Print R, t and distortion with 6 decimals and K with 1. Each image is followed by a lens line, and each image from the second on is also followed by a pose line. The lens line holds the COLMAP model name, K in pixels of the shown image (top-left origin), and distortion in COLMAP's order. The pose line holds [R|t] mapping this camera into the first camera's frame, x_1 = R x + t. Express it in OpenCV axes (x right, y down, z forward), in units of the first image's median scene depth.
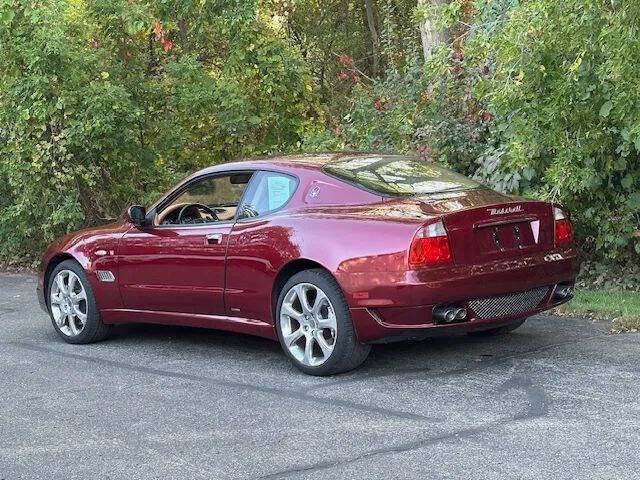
lens RADIAL K [[1762.8, 0, 320.0], [0, 1762.8, 240.0], [0, 0, 1]] dist [0.103945, 0.770404]
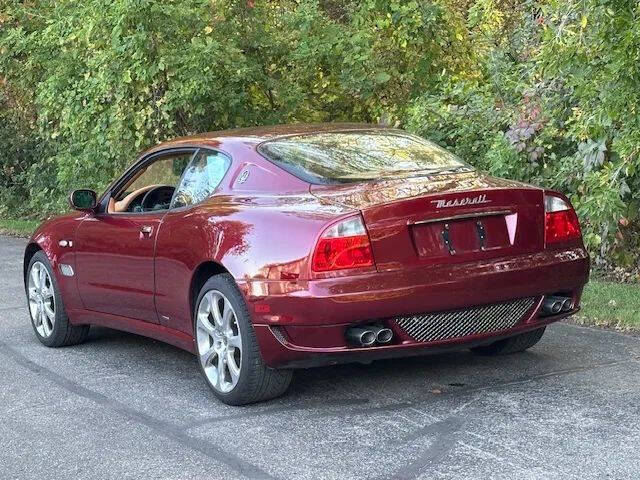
lens RADIAL K [[1762.8, 0, 320.0], [0, 1762.8, 240.0], [0, 0, 1]] dist [0.103945, 0.770404]
pose [[0.956791, 0.011721, -0.290541, 0.272733], [-0.002156, 0.999446, 0.033217, -0.025680], [0.290769, -0.031156, 0.956286, 0.237901]]
